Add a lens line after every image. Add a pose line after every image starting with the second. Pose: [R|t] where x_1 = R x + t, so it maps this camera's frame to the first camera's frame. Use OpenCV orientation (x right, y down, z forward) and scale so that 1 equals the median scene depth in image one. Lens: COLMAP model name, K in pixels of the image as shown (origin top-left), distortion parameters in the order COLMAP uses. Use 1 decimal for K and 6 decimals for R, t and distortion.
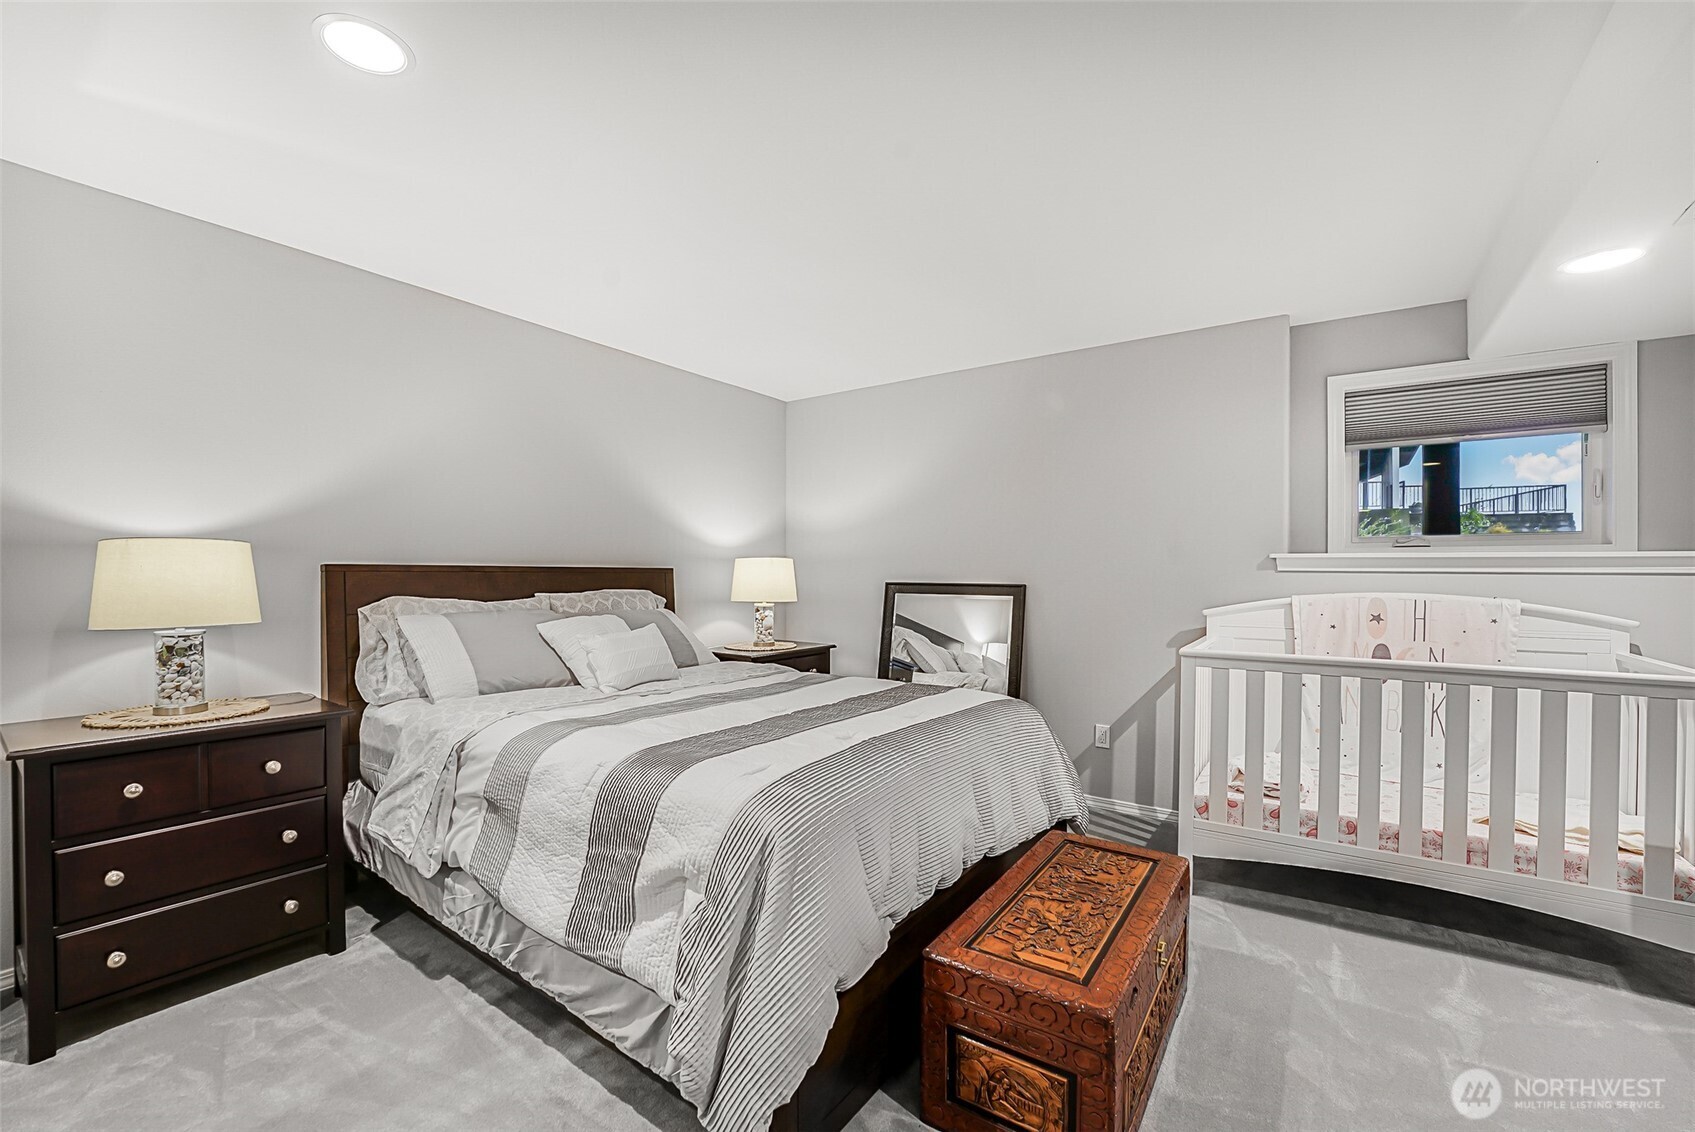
lens RADIAL K [[688.2, 0, 844.7], [0, 688.2, 578.6], [0, 0, 1]] dist [-0.026206, 0.004574]
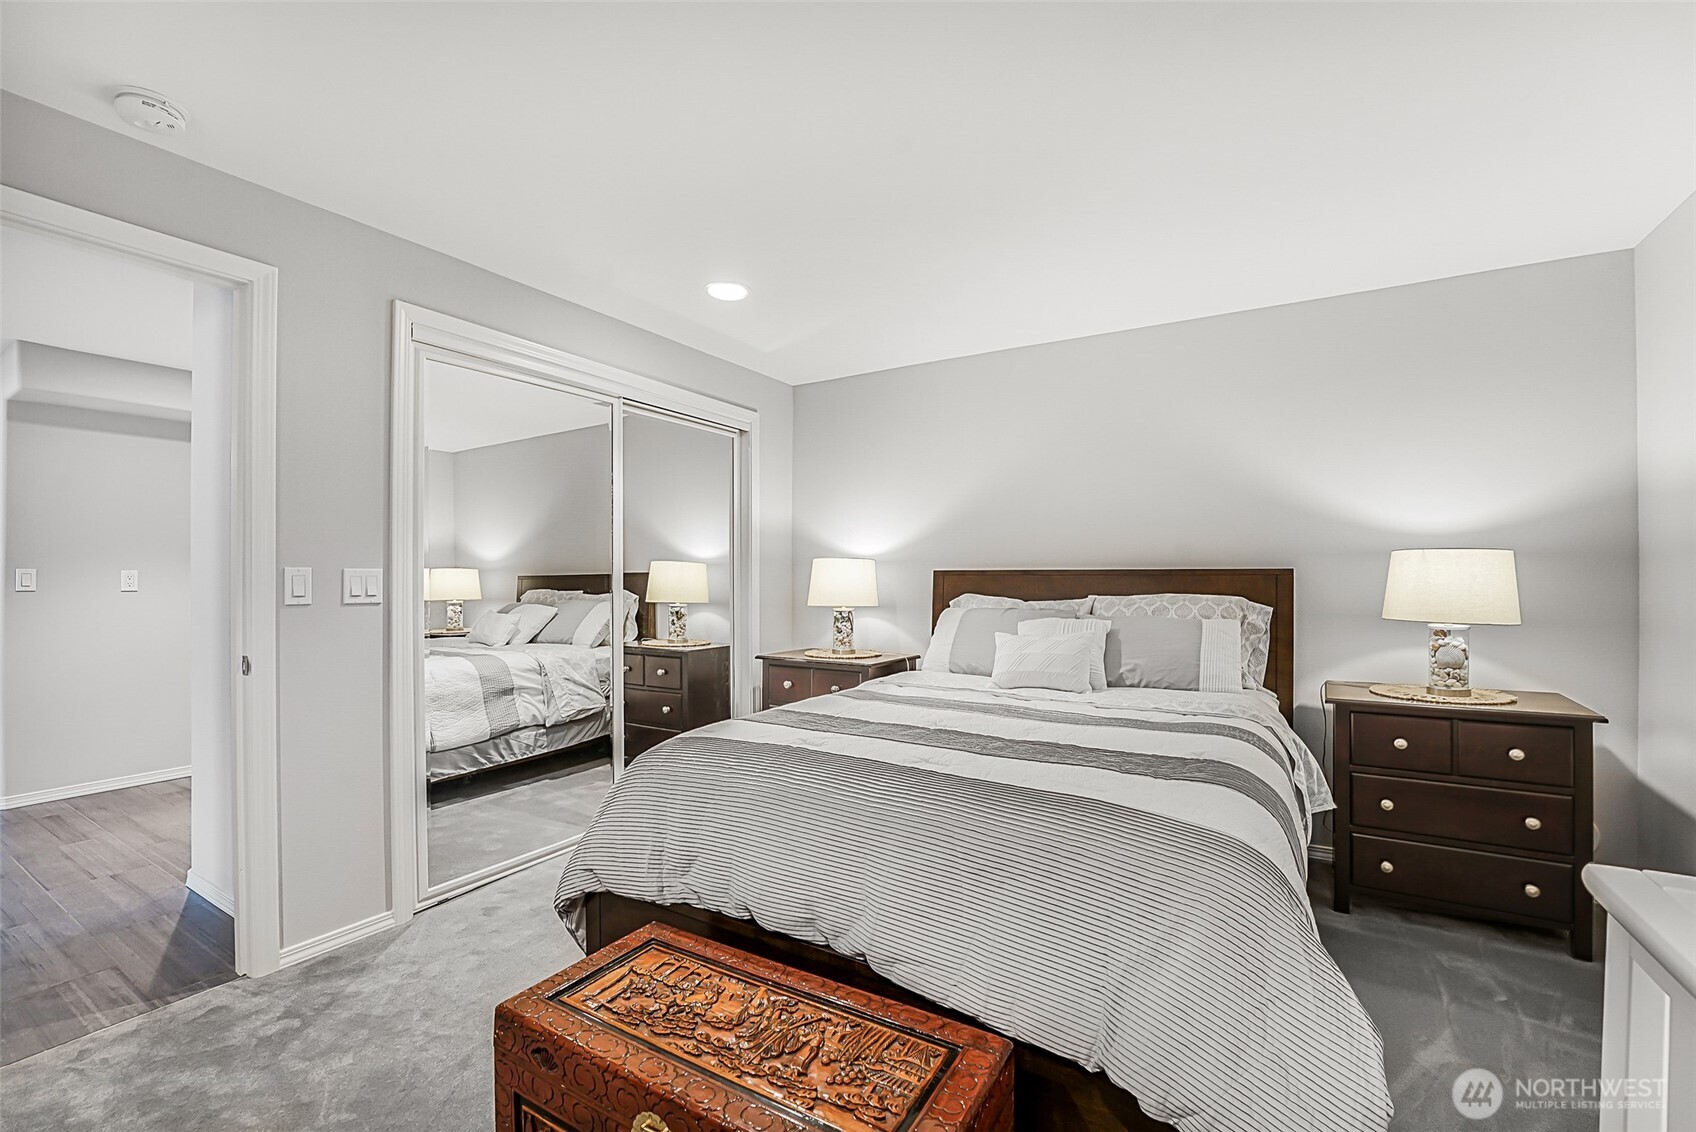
lens RADIAL K [[688.6, 0, 845.2], [0, 688.6, 578.6], [0, 0, 1]] dist [-0.026206, 0.004574]
pose [[0.086266, 0.001533, -0.996271, 0.749313], [-0.004269, 0.999990, 0.001169, -0.004132], [0.996263, 0.004152, 0.086272, 0.734397]]
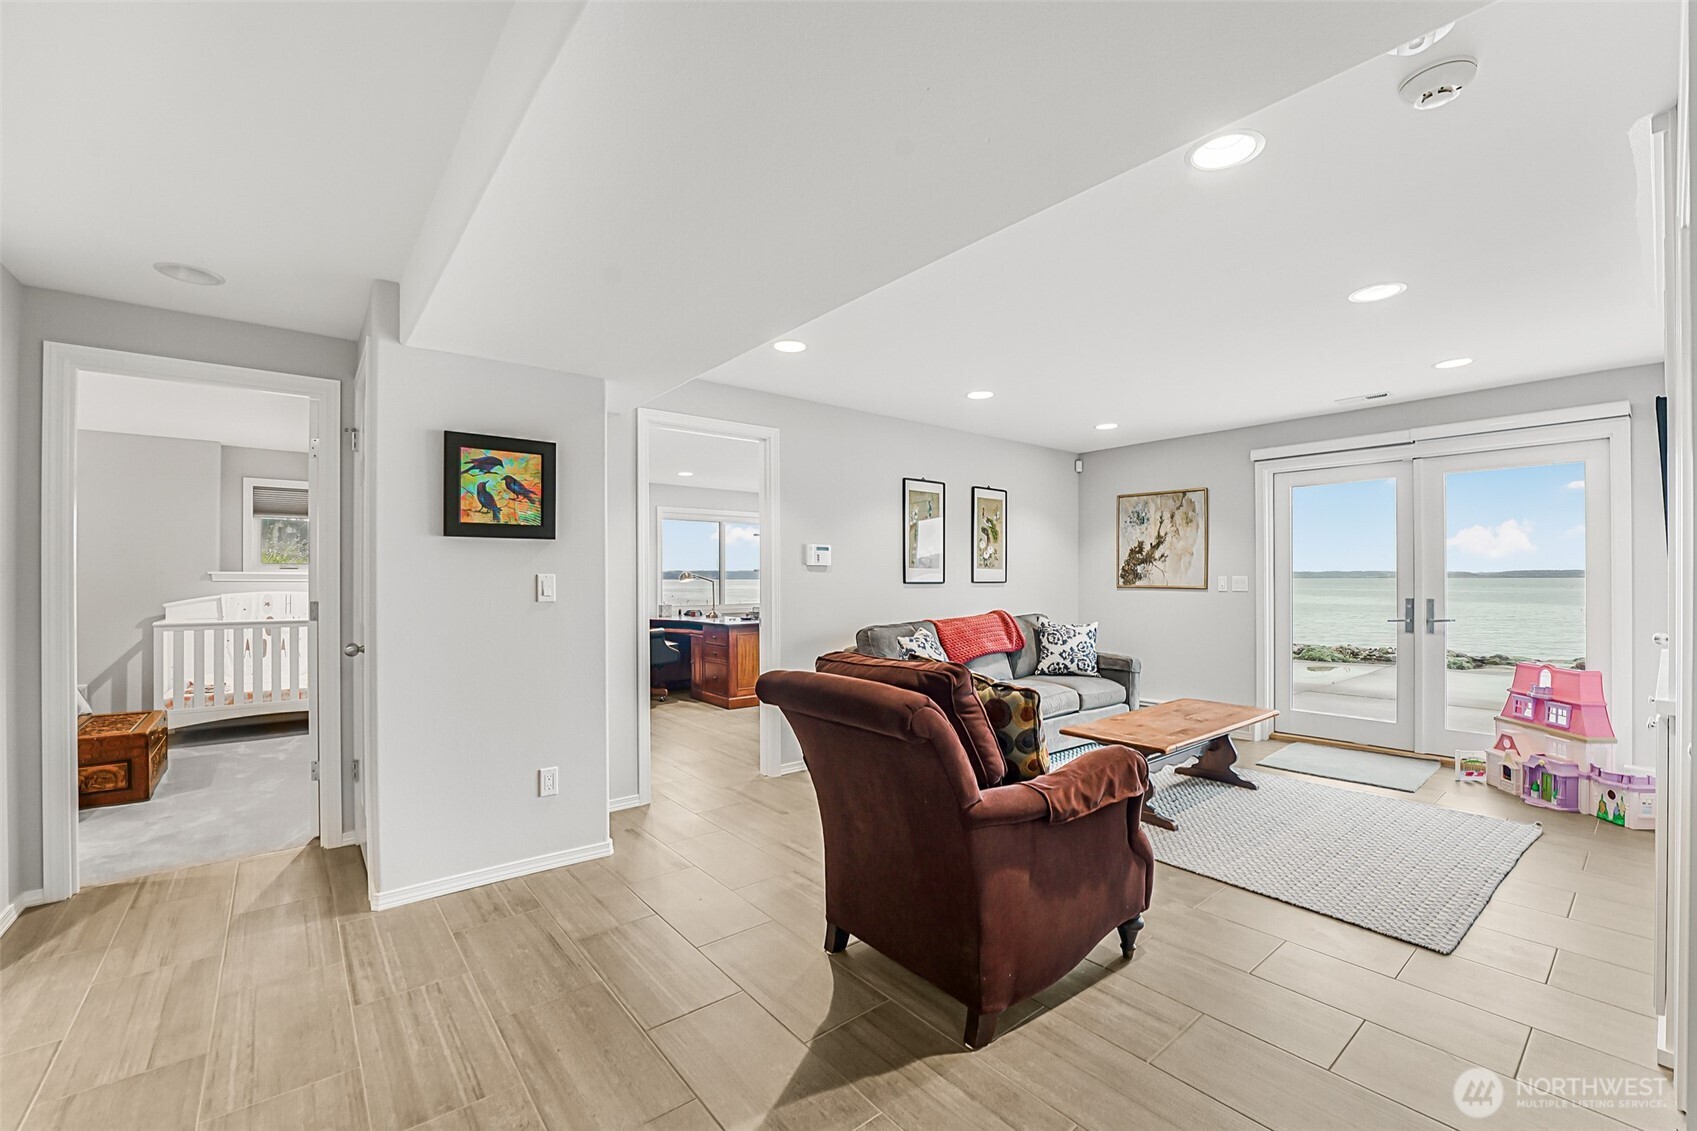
lens RADIAL K [[703.6, 0, 852.3], [0, 703.6, 575.6], [0, 0, 1]] dist [-0.030819, 0.004769]
pose [[0.263138, 0.001933, 0.964756, -0.853485], [0.009239, 0.999947, -0.004523, -0.000927], [-0.964714, 0.010104, 0.263107, -1.407246]]
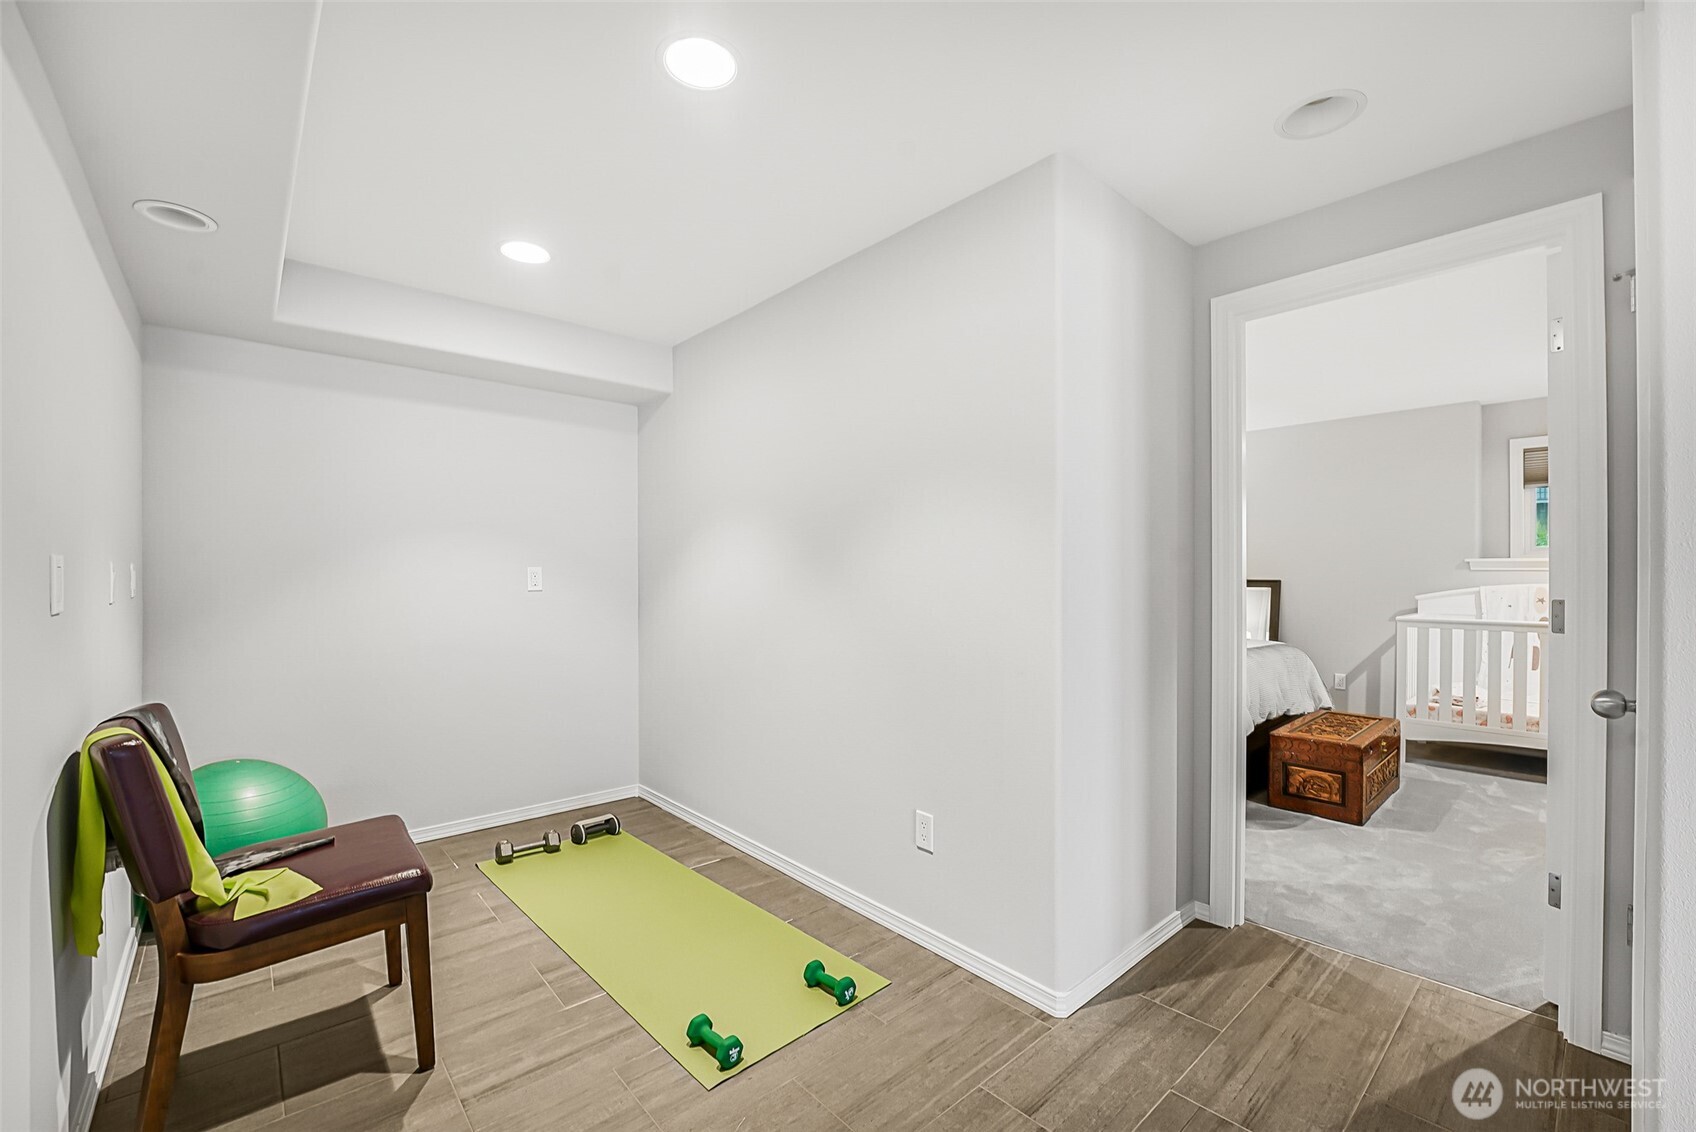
lens RADIAL K [[703.2, 0, 851.8], [0, 703.2, 576.1], [0, 0, 1]] dist [-0.030819, 0.004769]
pose [[0.974506, -0.002111, -0.224352, -0.446761], [0.001213, 0.999991, -0.004139, 0.008592], [0.224359, 0.003762, 0.974499, -0.986172]]
